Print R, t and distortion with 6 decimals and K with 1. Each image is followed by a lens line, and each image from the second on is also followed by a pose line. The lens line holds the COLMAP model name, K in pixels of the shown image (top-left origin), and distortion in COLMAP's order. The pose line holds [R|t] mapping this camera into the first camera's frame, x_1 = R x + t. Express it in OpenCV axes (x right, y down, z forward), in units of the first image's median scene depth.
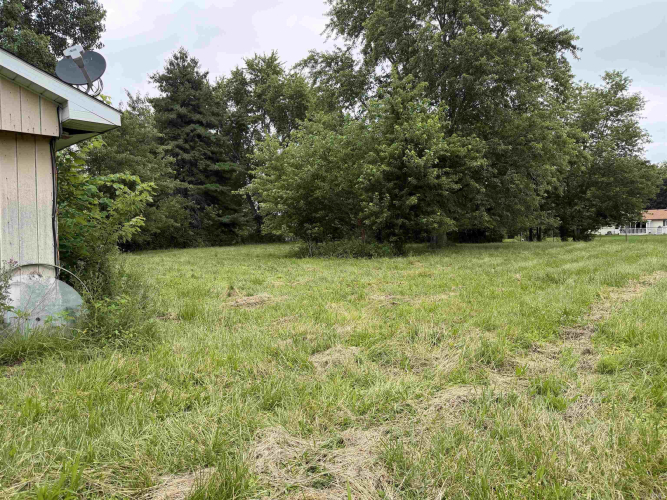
lens RADIAL K [[463.2, 0, 330.2], [0, 463.2, 251.5], [0, 0, 1]] dist [-0.011110, -0.025181]
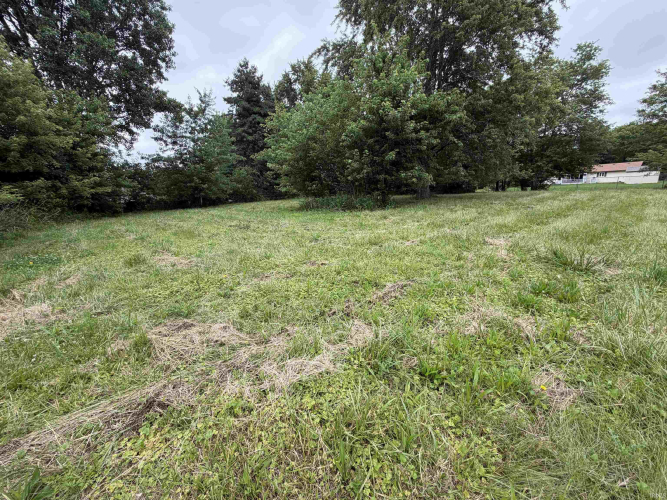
lens RADIAL K [[263.8, 0, 335.3], [0, 263.8, 248.8], [0, 0, 1]] dist [-0.014099, 0.001628]
pose [[0.992654, -0.001400, -0.120982, 0.074085], [0.023373, 0.983316, 0.180397, -0.007052], [0.118711, -0.181900, 0.976125, 0.212568]]
